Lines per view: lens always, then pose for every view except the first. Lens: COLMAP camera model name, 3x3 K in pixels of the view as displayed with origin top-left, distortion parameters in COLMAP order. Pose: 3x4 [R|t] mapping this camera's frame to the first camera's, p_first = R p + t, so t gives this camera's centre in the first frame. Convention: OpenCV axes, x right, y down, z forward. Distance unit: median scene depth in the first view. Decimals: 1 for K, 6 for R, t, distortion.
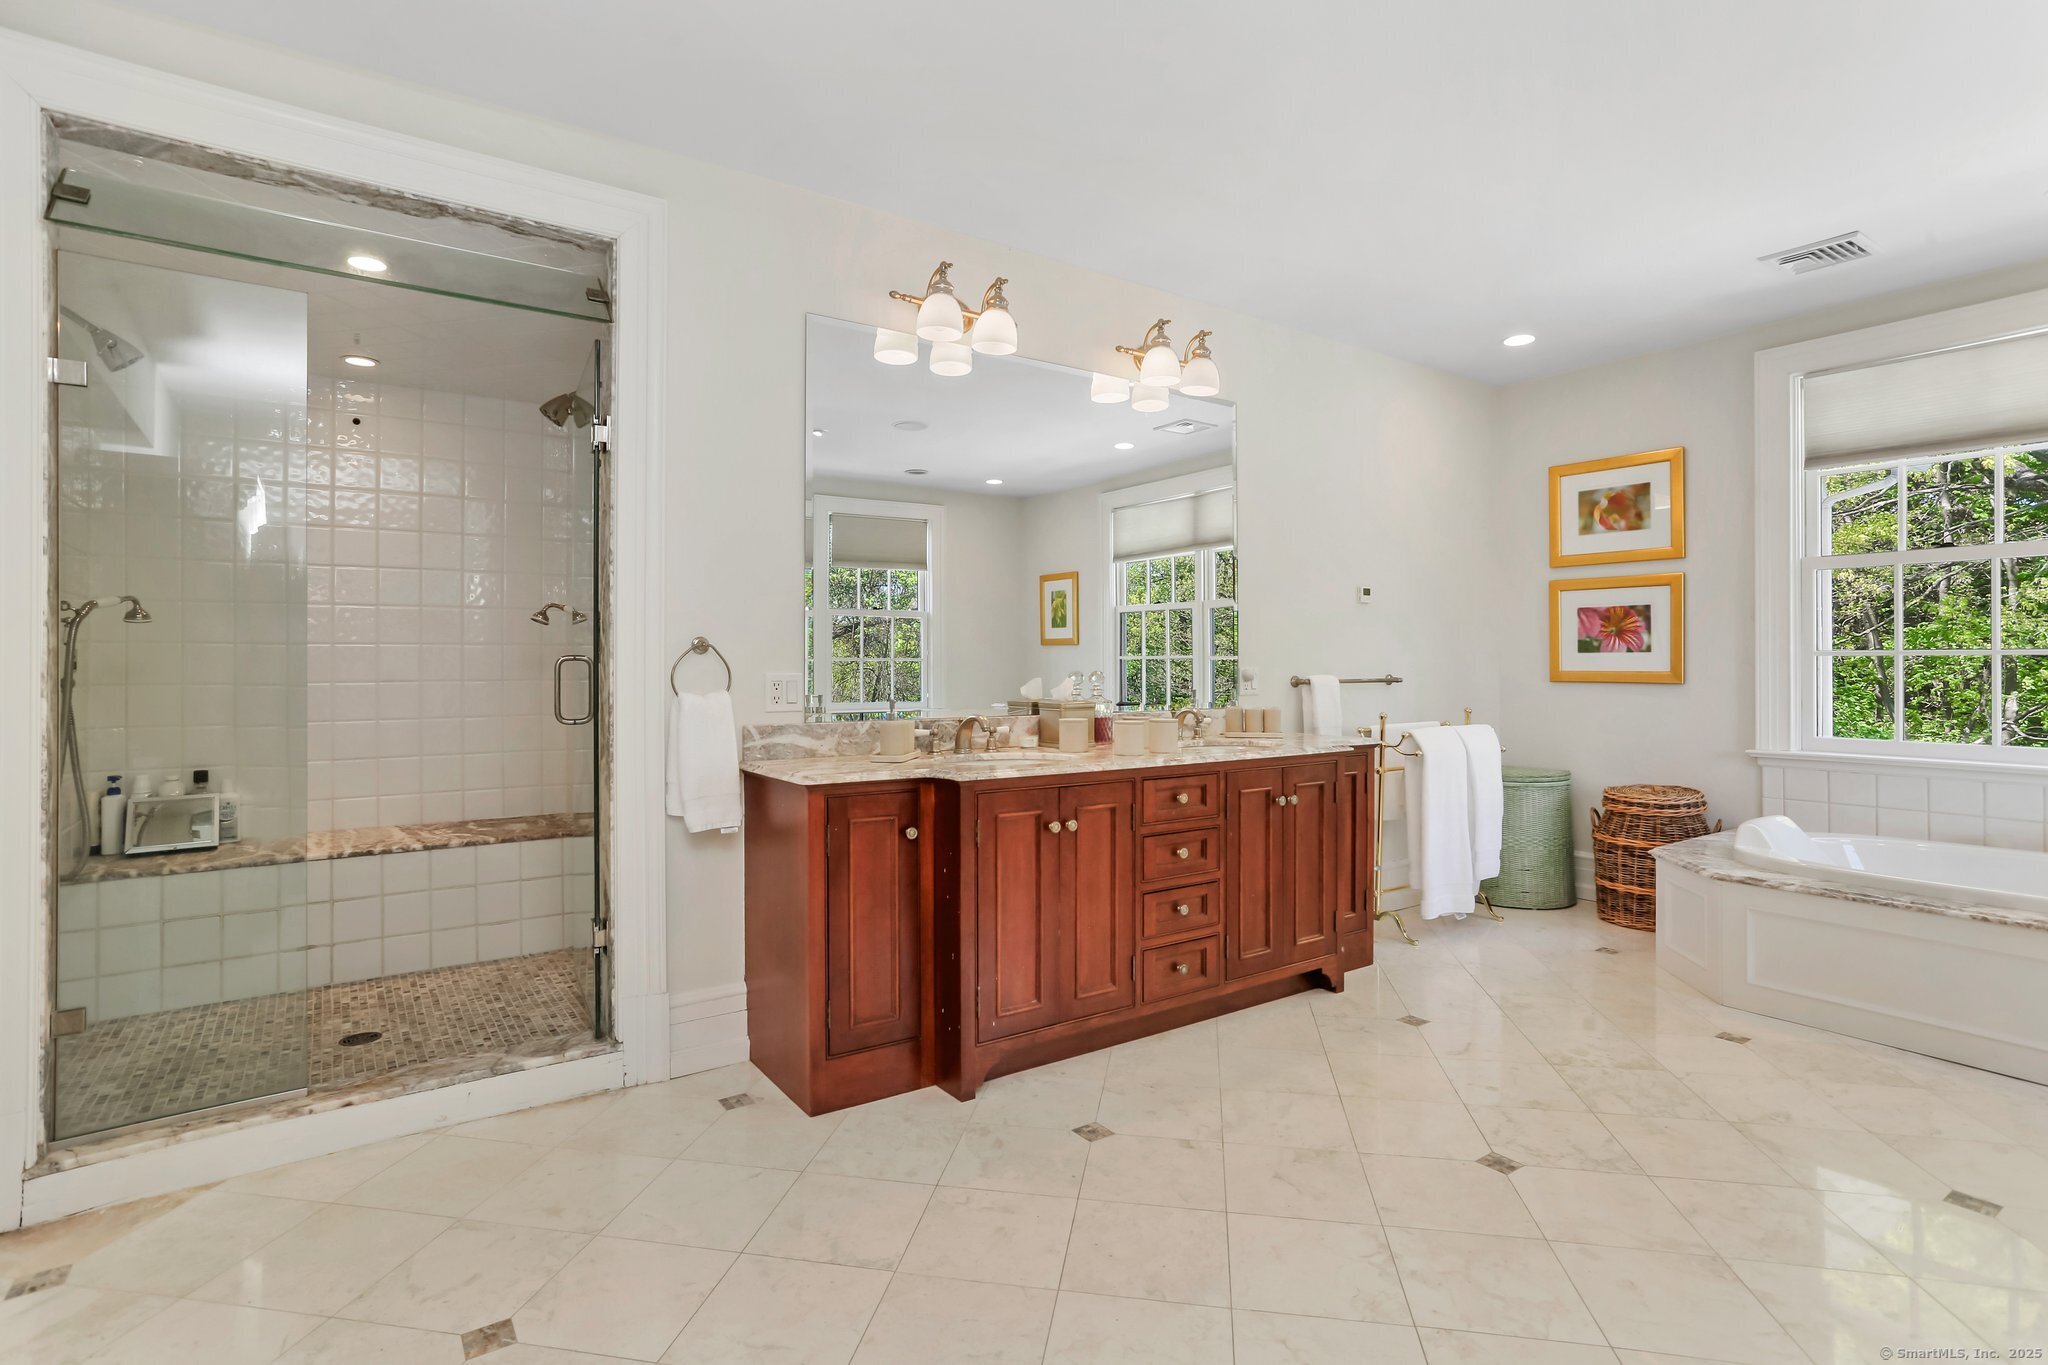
lens RADIAL K [[994.0, 0, 1020.2], [0, 994.0, 664.8], [0, 0, 1]] dist [-0.063476, 0.040567]
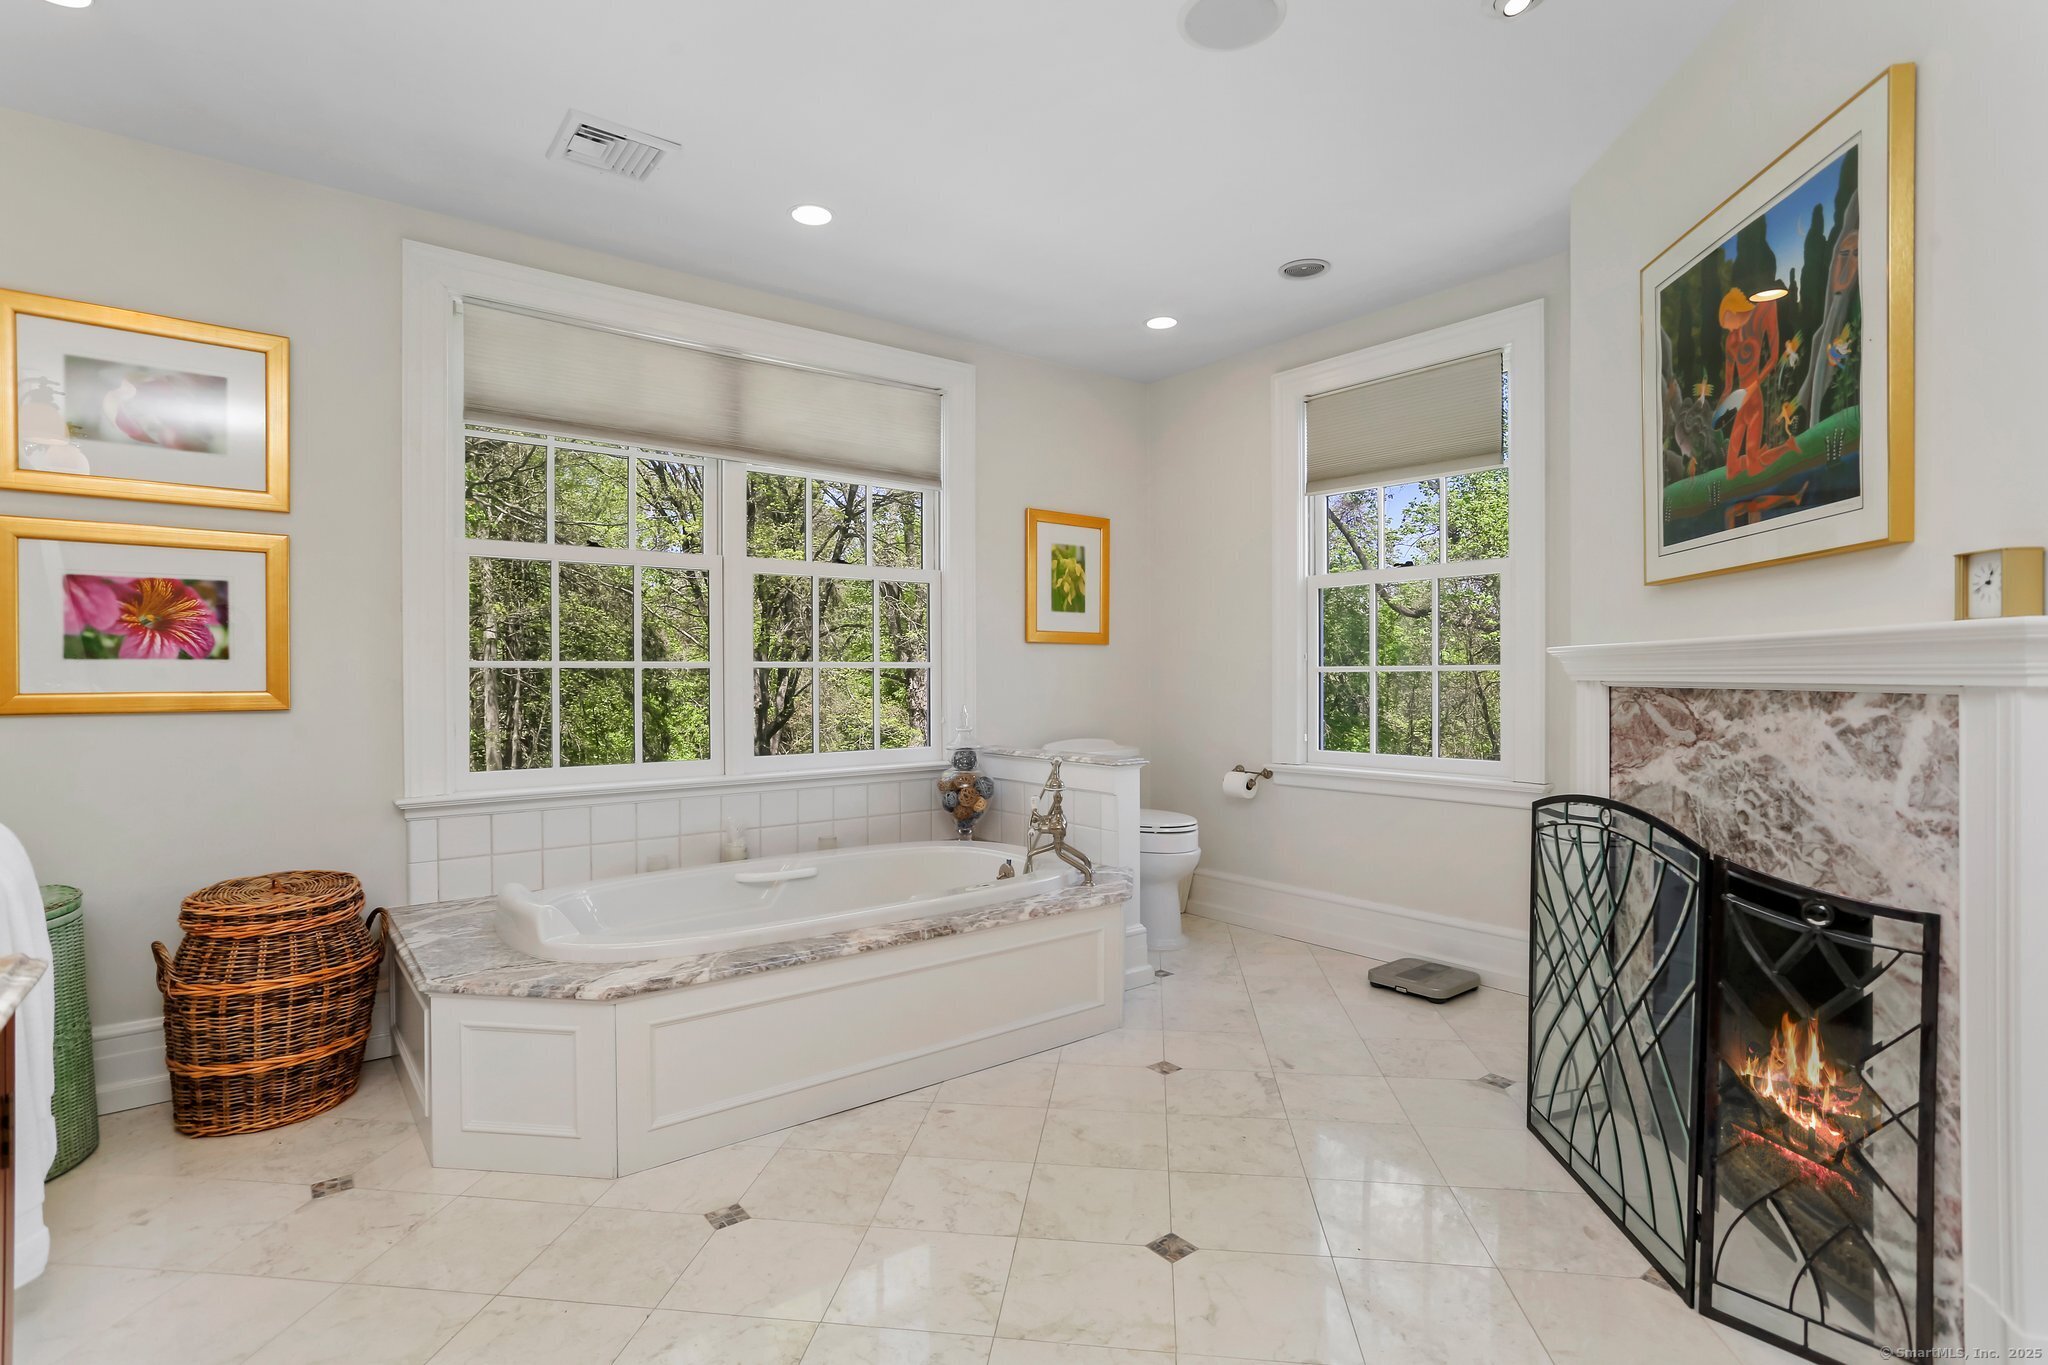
lens RADIAL K [[994.0, 0, 1020.2], [0, 994.0, 664.8], [0, 0, 1]] dist [-0.063476, 0.040567]
pose [[-0.062010, 0.009012, 0.998035, 0.012584], [0.001601, 0.999959, -0.008930, -0.003626], [-0.998074, 0.001044, -0.062022, 0.551937]]
